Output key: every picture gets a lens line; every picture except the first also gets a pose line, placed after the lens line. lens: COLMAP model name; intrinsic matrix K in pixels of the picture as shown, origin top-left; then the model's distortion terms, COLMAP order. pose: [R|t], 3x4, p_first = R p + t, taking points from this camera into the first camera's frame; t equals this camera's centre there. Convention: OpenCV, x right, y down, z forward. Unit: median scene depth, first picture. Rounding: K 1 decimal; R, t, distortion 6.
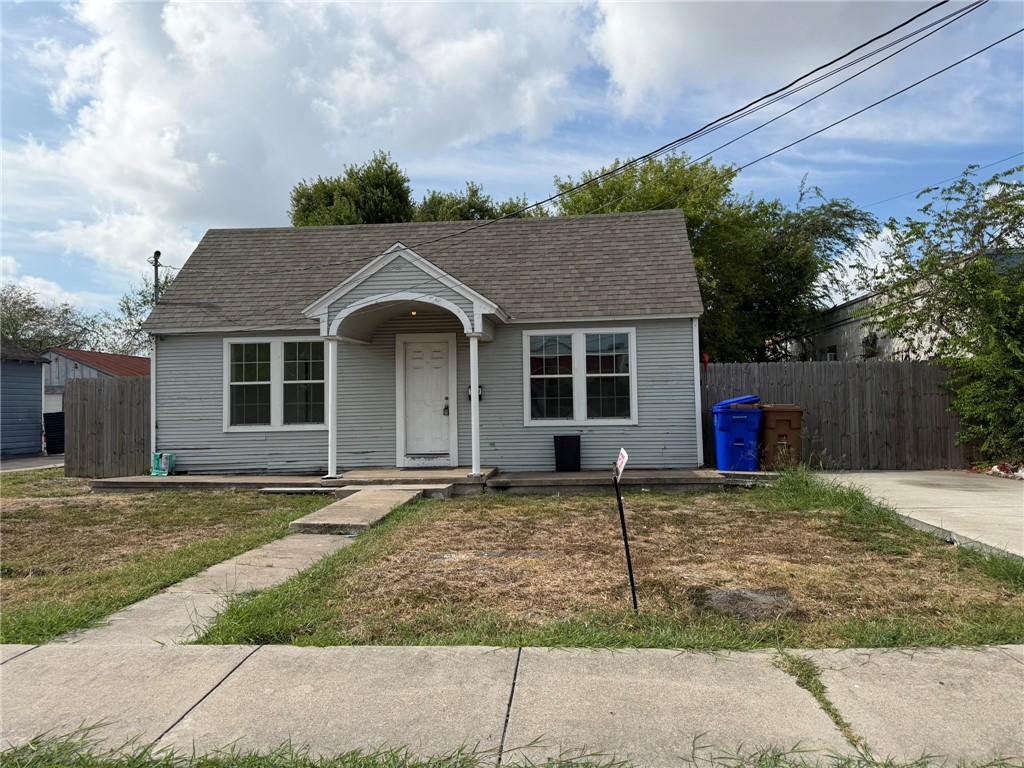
lens RADIAL K [[785.6, 0, 512.0], [0, 785.6, 384.0], [0, 0, 1]] dist [0.170424, -0.301781]
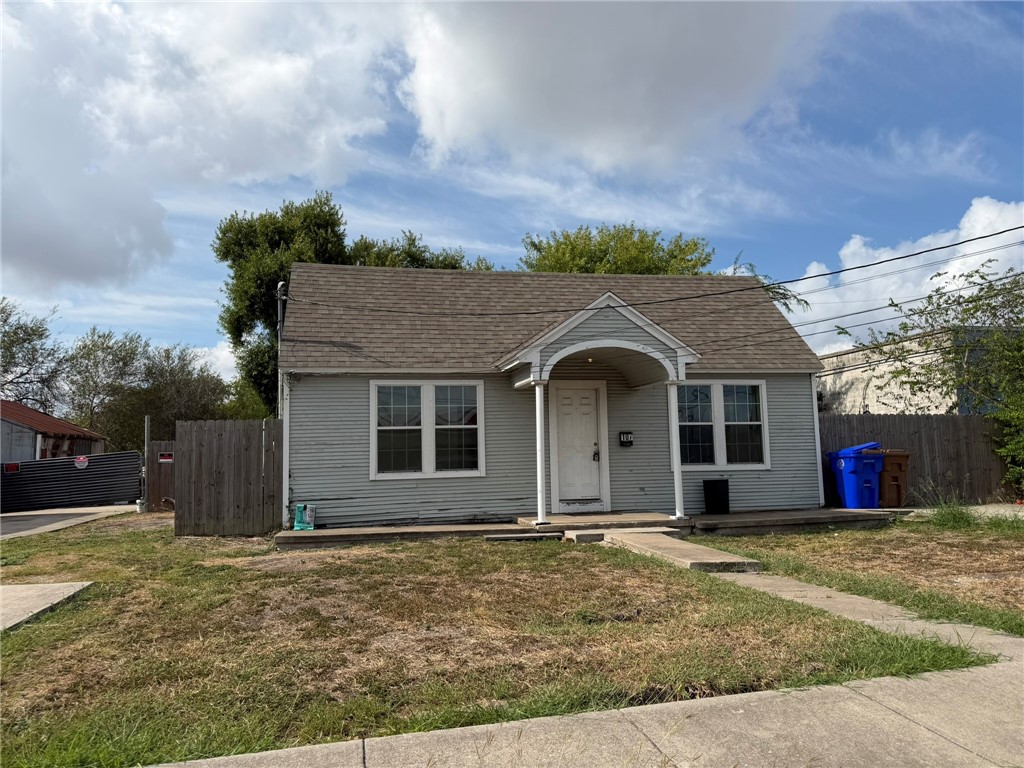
lens RADIAL K [[785.6, 0, 512.0], [0, 785.6, 384.0], [0, 0, 1]] dist [0.170424, -0.301781]
pose [[0.945203, 0.026360, 0.325416, -0.513547], [-0.004178, 0.997630, -0.068676, 0.010939], [-0.326455, 0.063553, 0.943074, 0.066342]]
